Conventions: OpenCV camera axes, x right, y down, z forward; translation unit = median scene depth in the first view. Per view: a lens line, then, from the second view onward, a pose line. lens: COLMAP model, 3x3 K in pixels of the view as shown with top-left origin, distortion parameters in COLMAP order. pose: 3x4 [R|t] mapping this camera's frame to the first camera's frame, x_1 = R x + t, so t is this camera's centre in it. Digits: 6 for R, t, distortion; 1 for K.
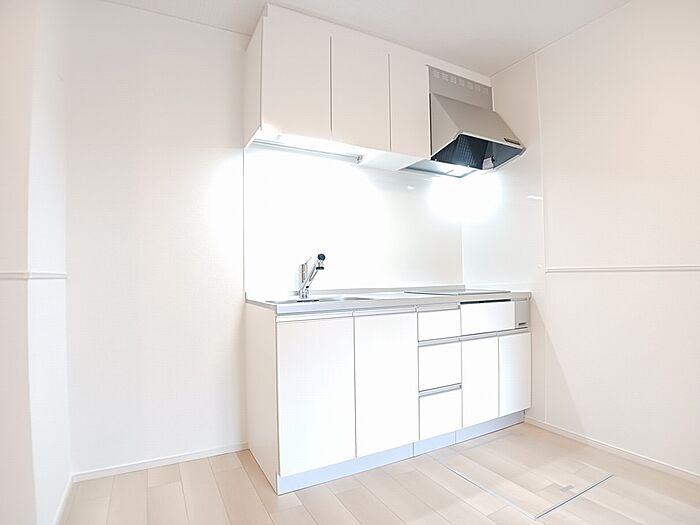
lens RADIAL K [[398.7, 0, 350.0], [0, 398.7, 262.5], [0, 0, 1]] dist [-0.001568, -0.000422]
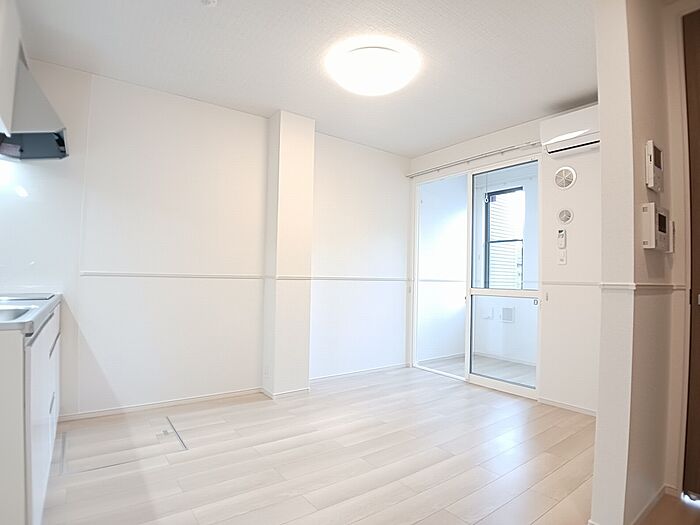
lens RADIAL K [[398.7, 0, 350.0], [0, 398.7, 262.5], [0, 0, 1]] dist [-0.001568, -0.000422]
pose [[-0.069097, 0.050927, 0.996309, -0.643771], [-0.041530, 0.997684, -0.053878, 0.017528], [-0.996745, -0.045099, -0.066822, 0.338693]]
